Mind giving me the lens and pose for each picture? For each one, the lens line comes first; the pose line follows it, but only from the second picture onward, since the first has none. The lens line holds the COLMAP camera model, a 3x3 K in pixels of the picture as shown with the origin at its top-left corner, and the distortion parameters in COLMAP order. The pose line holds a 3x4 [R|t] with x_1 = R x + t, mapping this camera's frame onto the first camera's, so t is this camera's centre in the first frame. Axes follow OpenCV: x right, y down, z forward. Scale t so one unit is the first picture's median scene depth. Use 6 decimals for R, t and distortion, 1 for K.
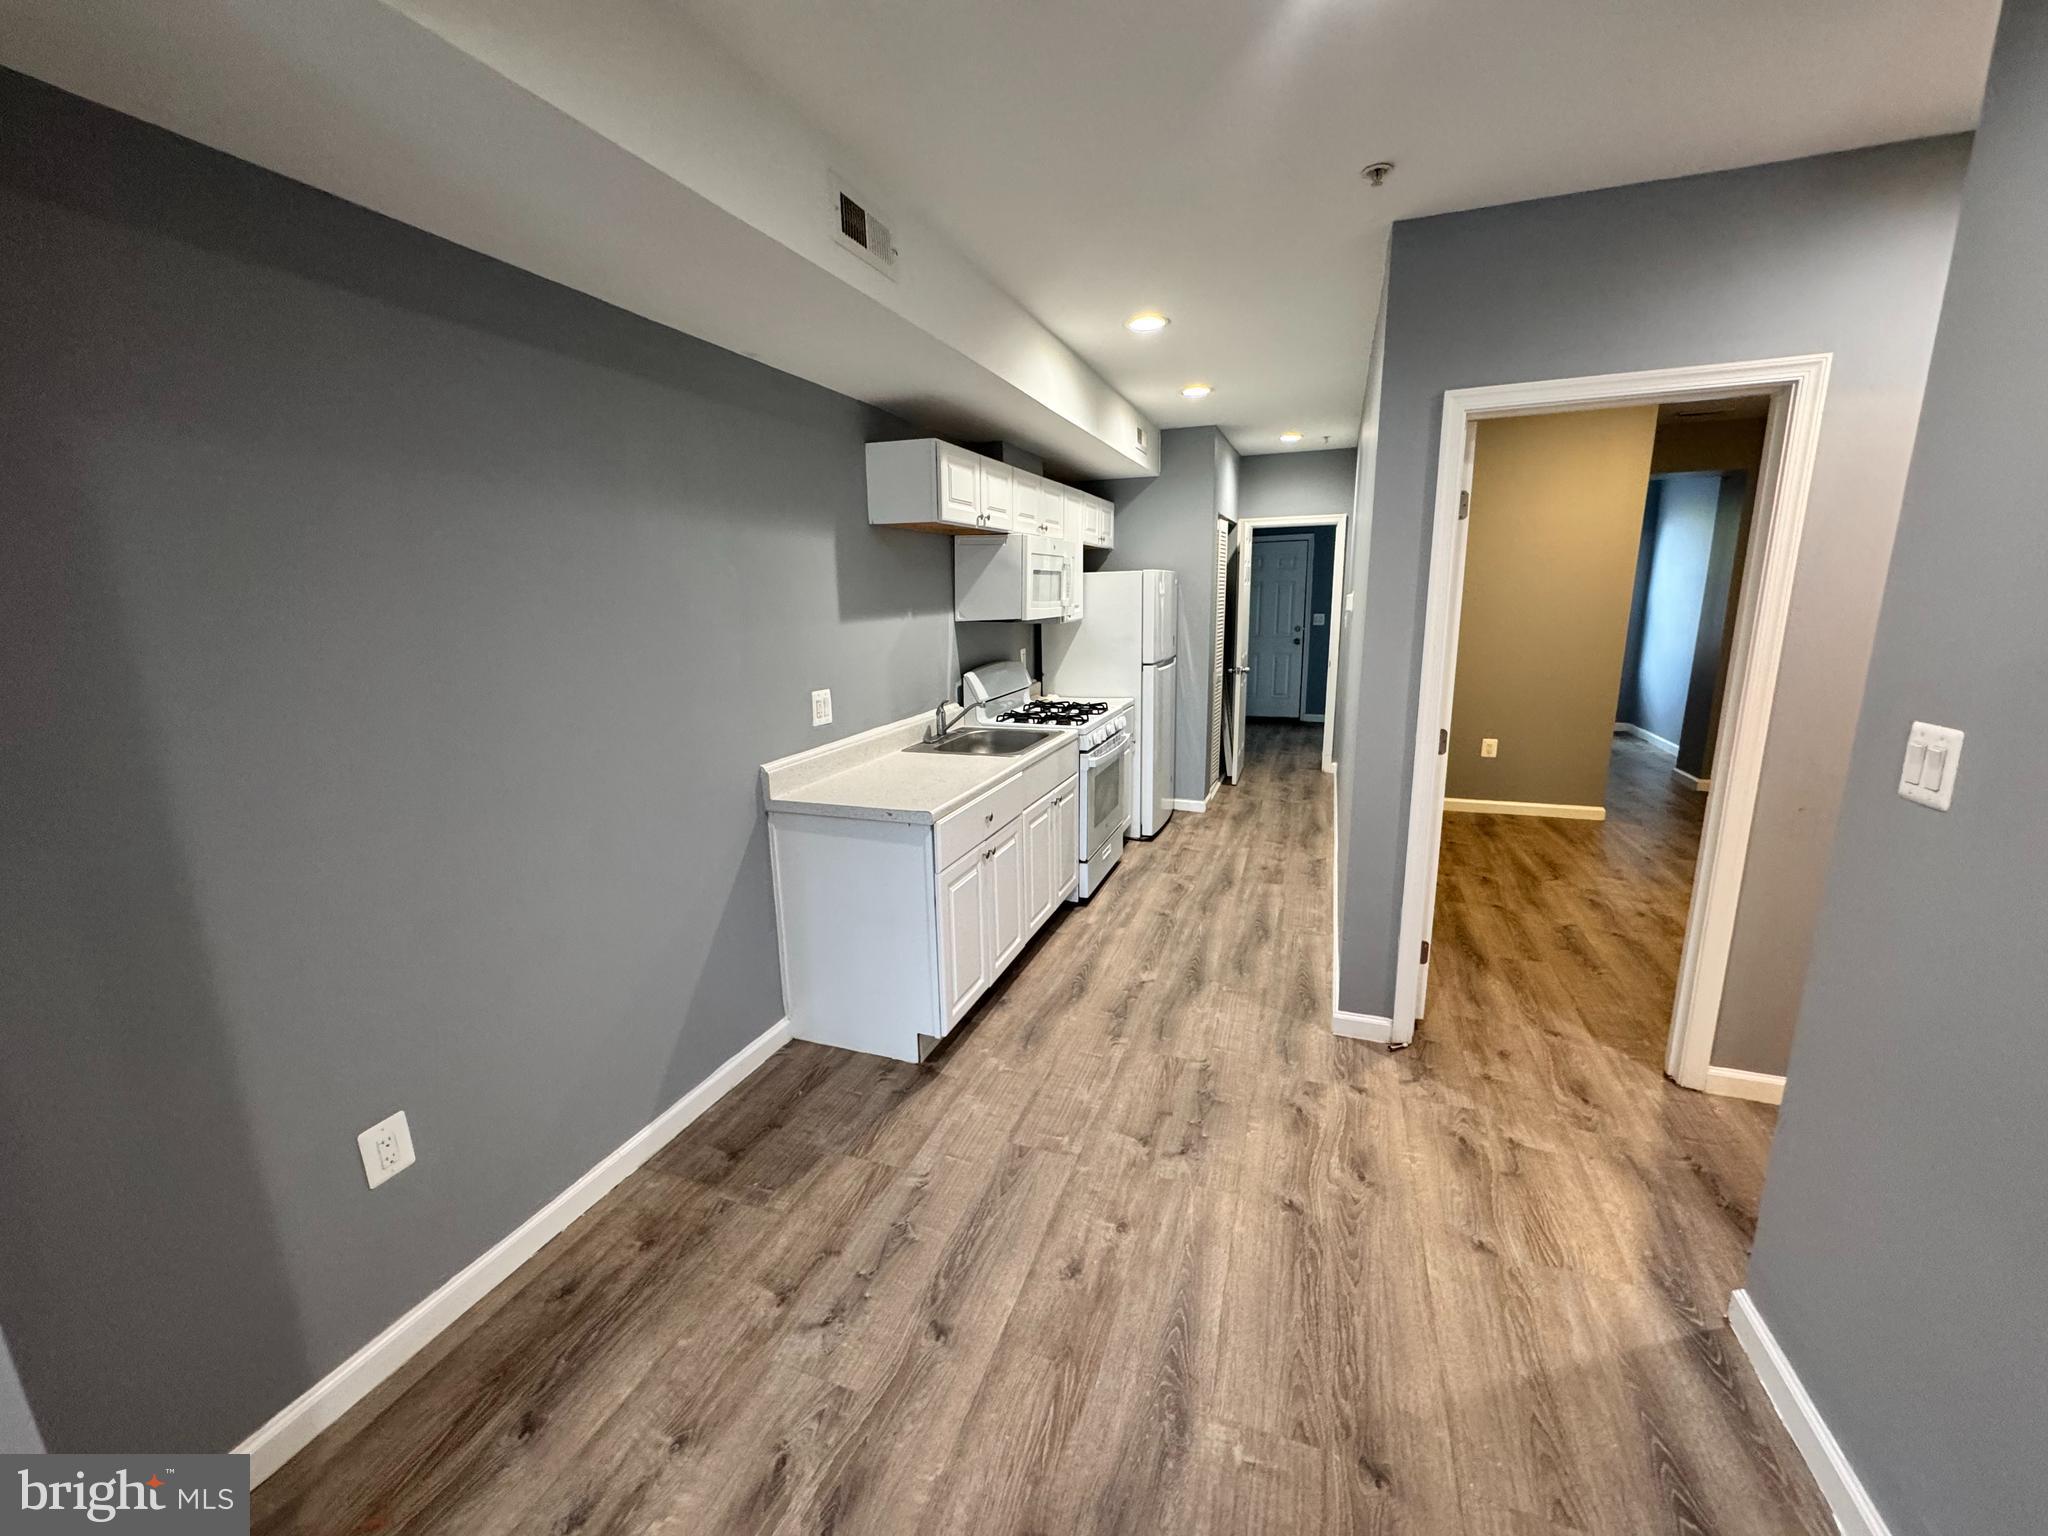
lens RADIAL K [[824.8, 0, 1013.0], [0, 824.8, 766.2], [0, 0, 1]] dist [-0.007876, -0.000042]
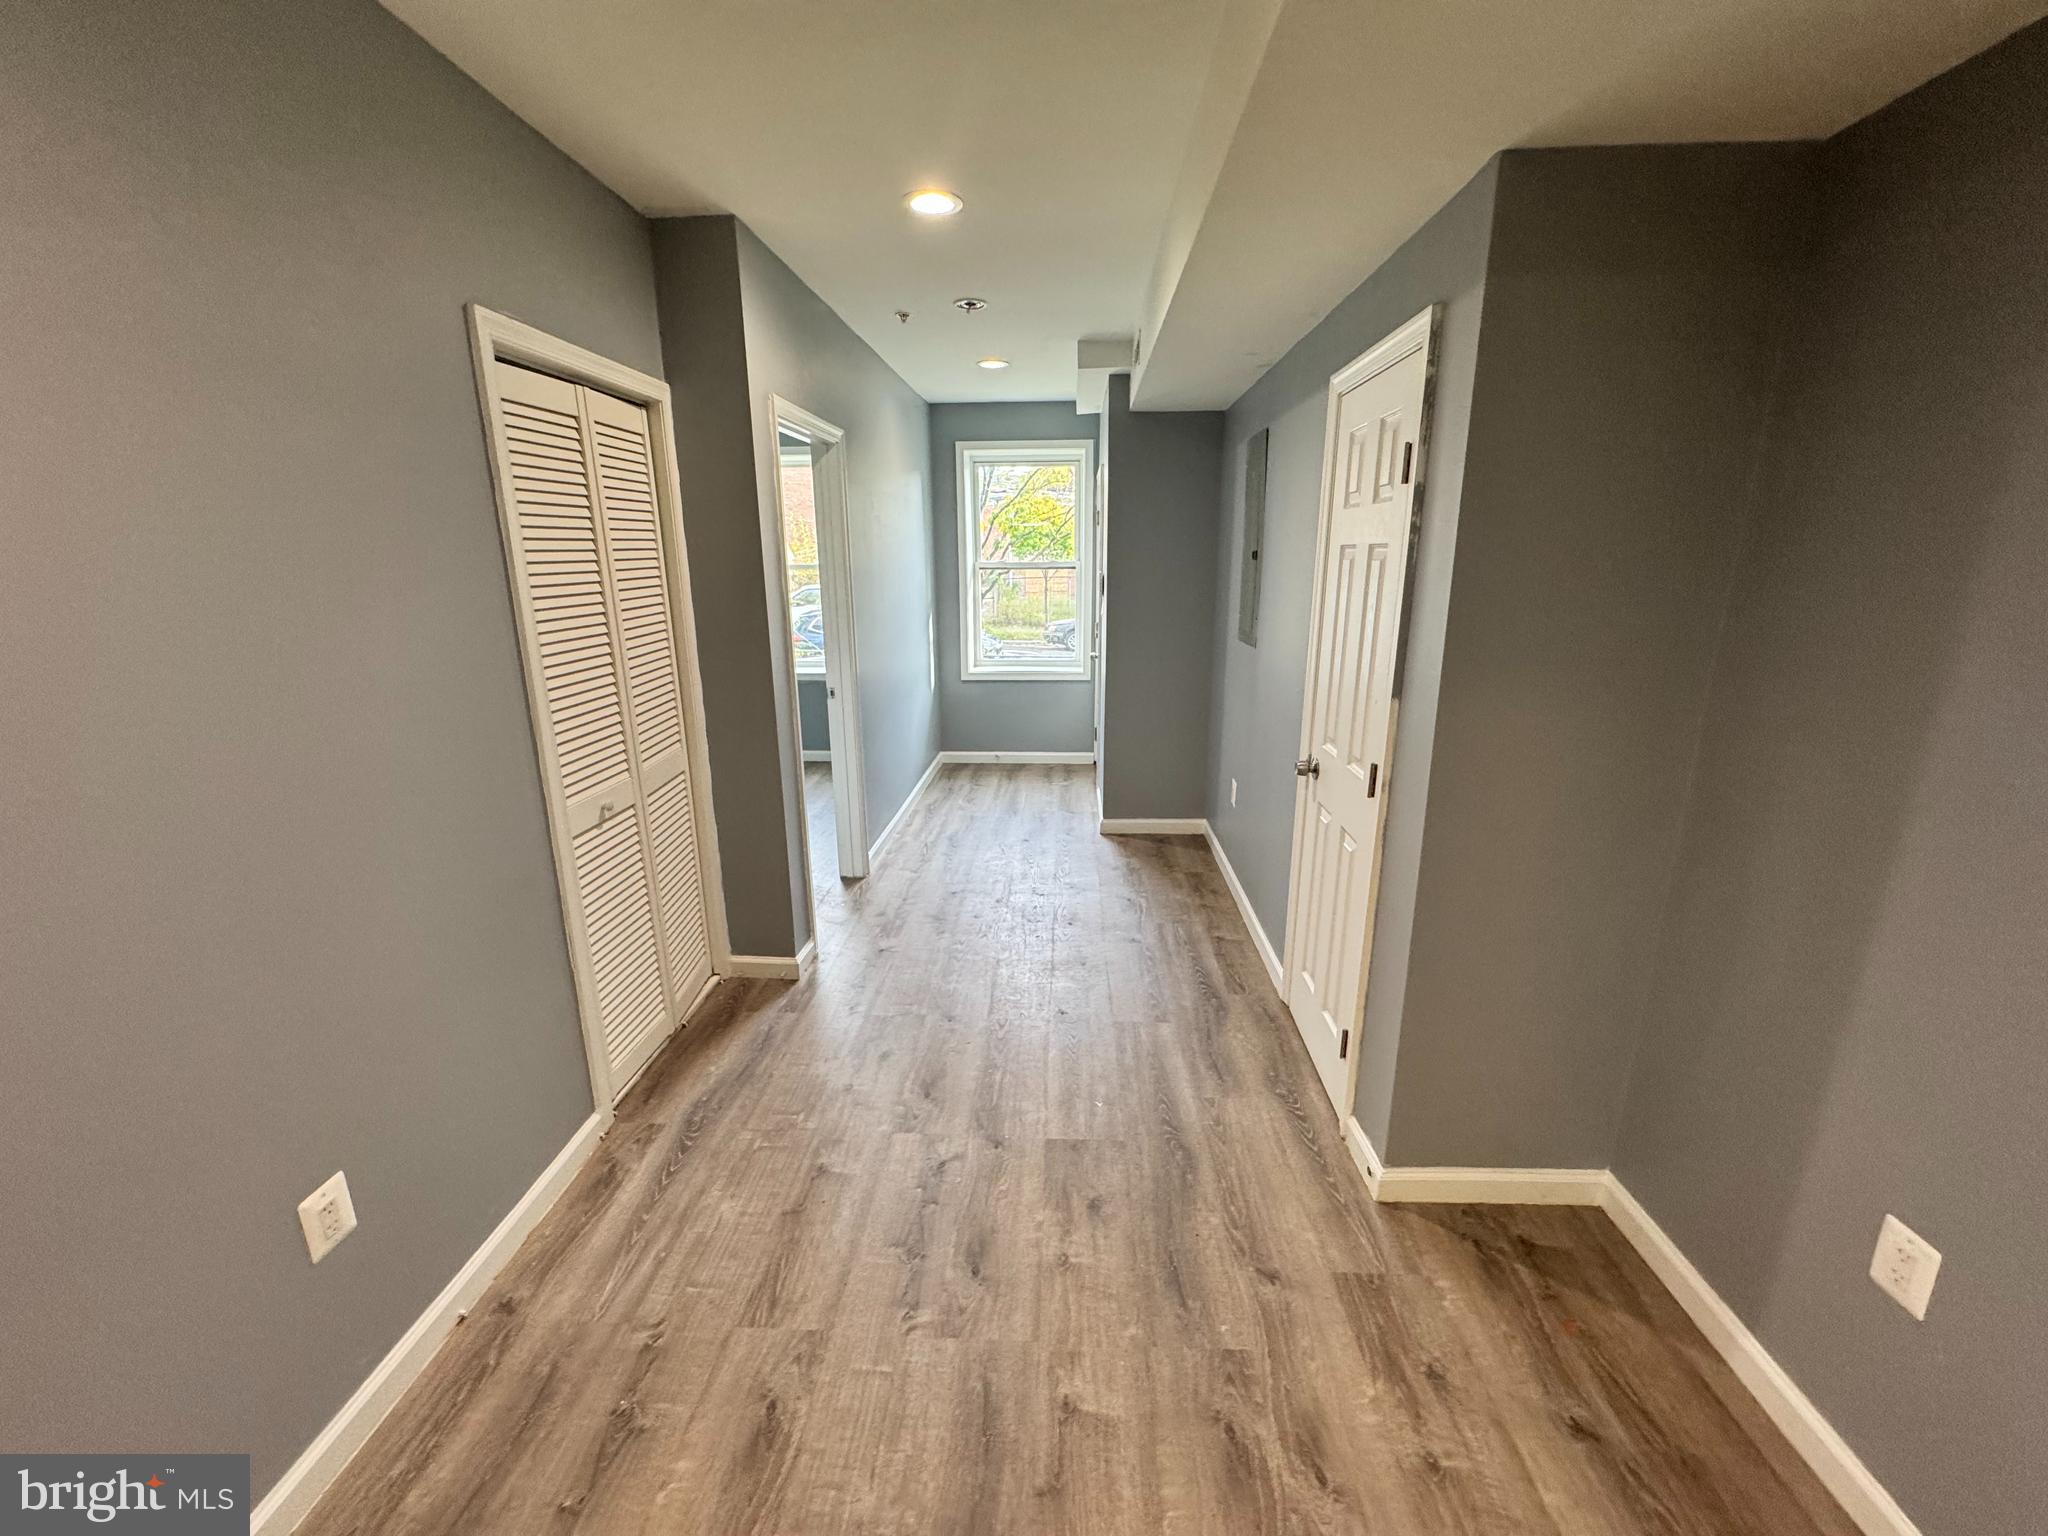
lens RADIAL K [[824.8, 0, 1024.3], [0, 824.8, 771.9], [0, 0, 1]] dist [-0.007876, -0.000042]
pose [[-0.953102, 0.102239, -0.284857, 0.086516], [-0.038074, 0.893231, 0.447983, -0.110710], [0.300245, 0.437819, -0.847448, 0.494841]]
